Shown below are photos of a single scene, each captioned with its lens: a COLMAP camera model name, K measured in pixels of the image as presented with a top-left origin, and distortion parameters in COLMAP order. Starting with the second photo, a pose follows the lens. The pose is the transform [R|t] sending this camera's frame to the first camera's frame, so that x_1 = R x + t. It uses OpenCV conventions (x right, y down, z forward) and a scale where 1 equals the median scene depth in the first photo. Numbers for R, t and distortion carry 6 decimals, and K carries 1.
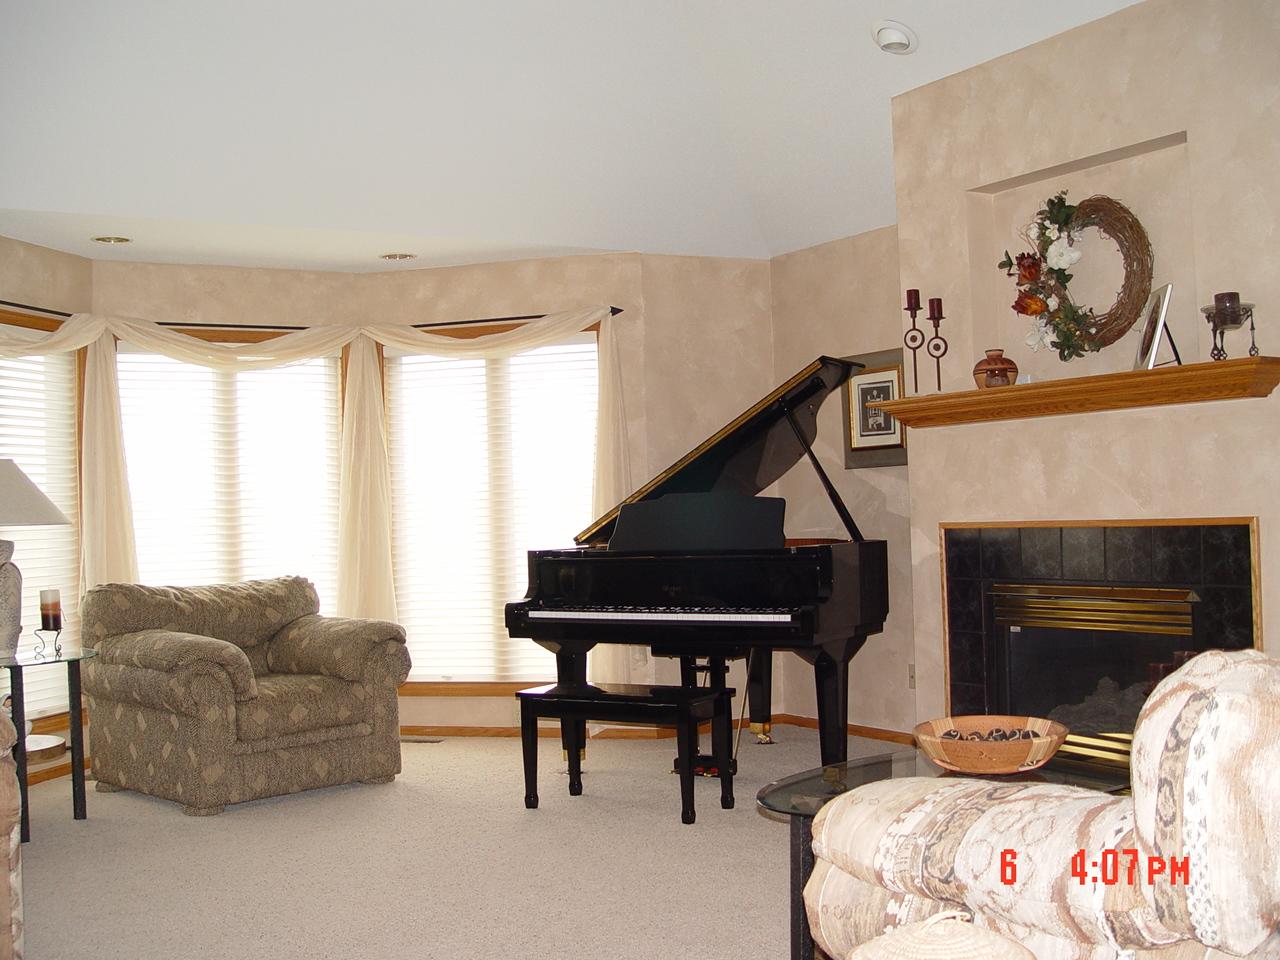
lens RADIAL K [[1452.4, 0, 640.0], [0, 1452.4, 480.0], [0, 0, 1]] dist [-0.146469, 0.007684]
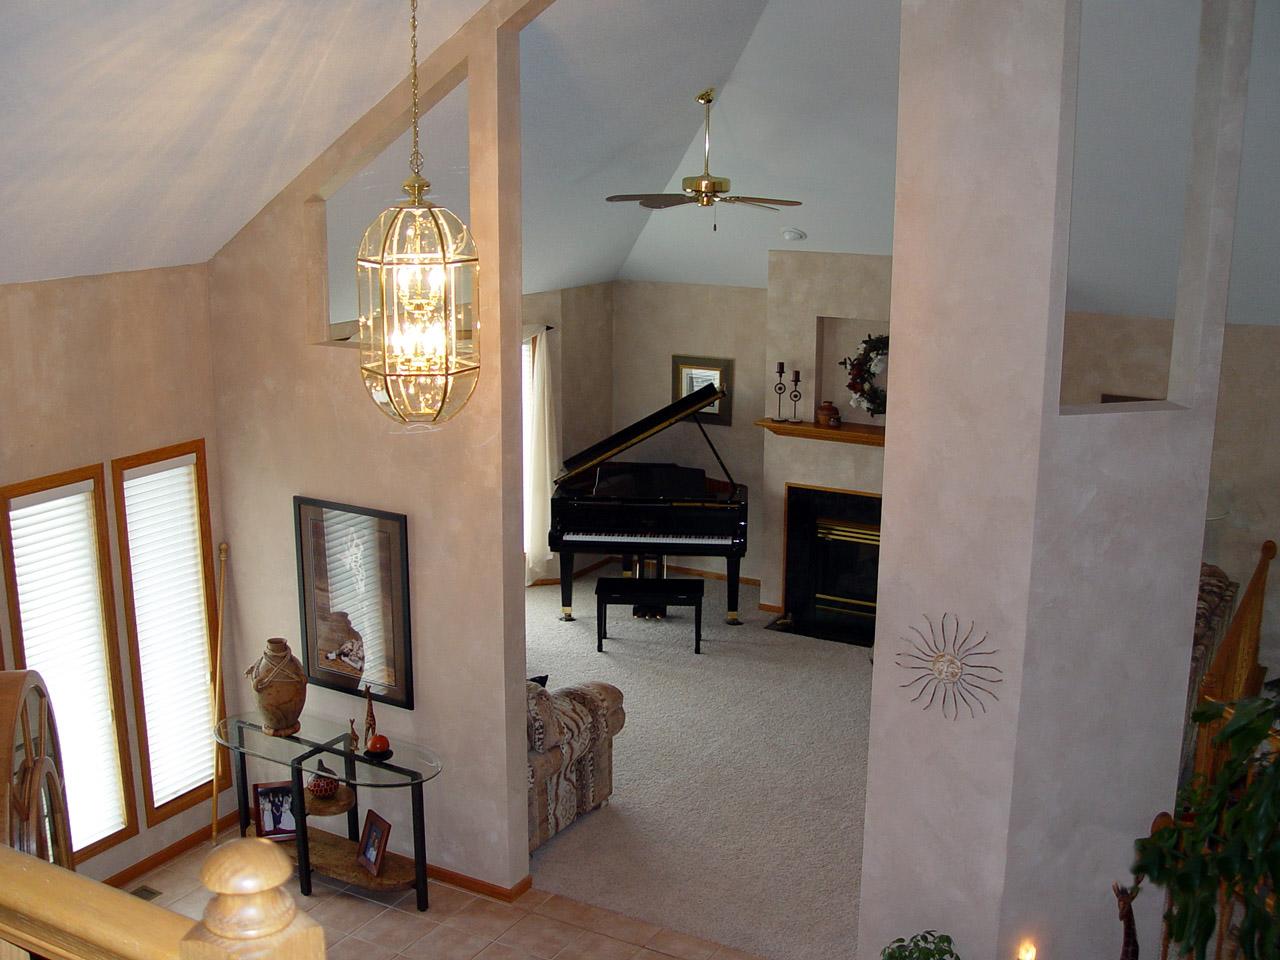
lens RADIAL K [[1452.4, 0, 640.0], [0, 1452.4, 480.0], [0, 0, 1]] dist [-0.146469, 0.007684]
pose [[0.863672, -0.075814, 0.498321, -0.950369], [-0.049420, 0.971125, 0.233398, -0.427084], [-0.501627, -0.226206, 0.834986, -0.536517]]
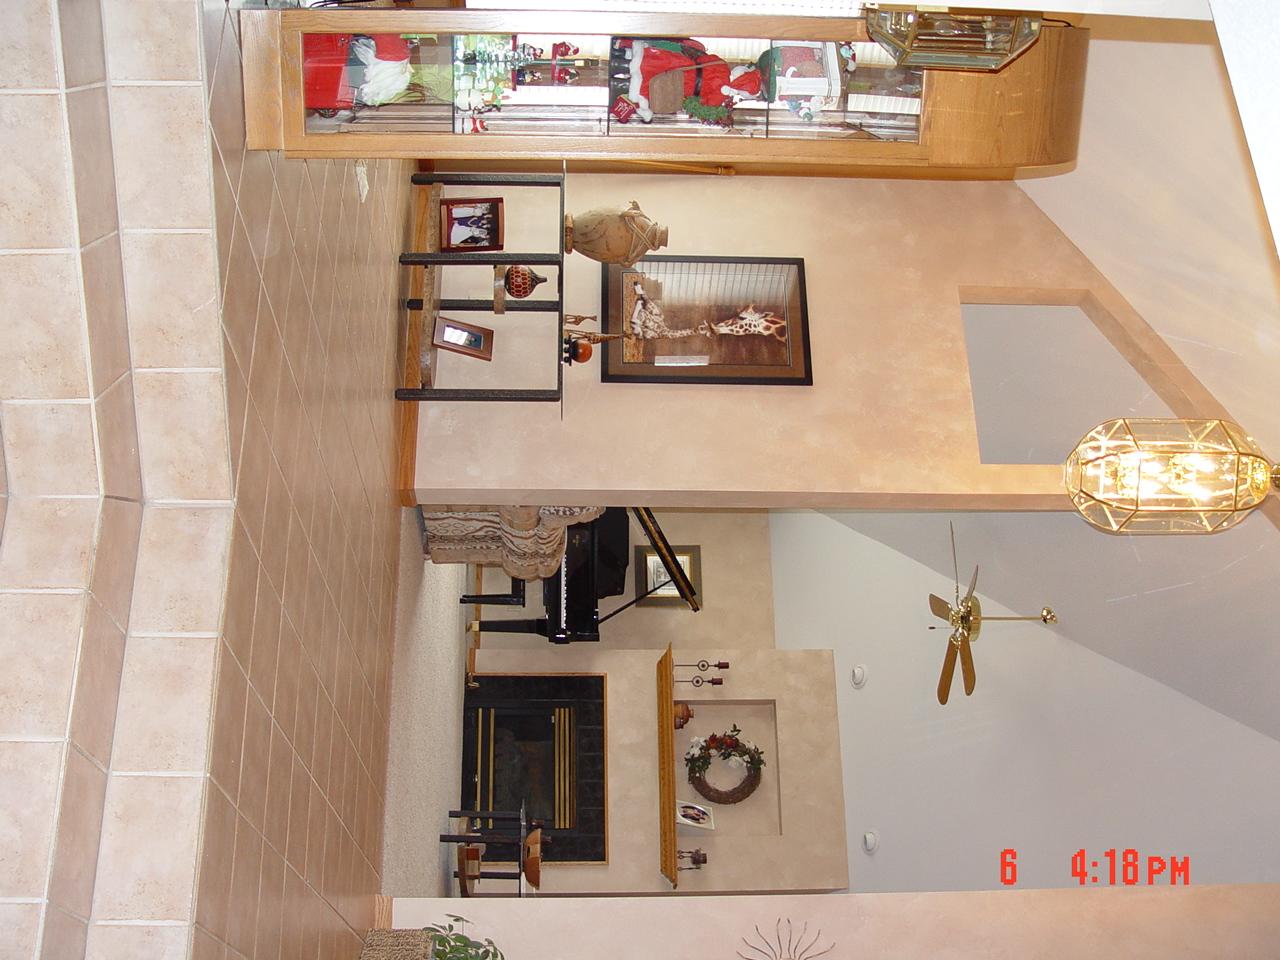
lens RADIAL K [[1452.4, 0, 640.0], [0, 1452.4, 480.0], [0, 0, 1]] dist [-0.146469, 0.007684]
pose [[-0.080247, 0.822653, 0.562852, -1.123852], [-0.996436, -0.051476, -0.066828, 0.131800], [-0.026003, -0.566209, 0.823852, -0.461048]]
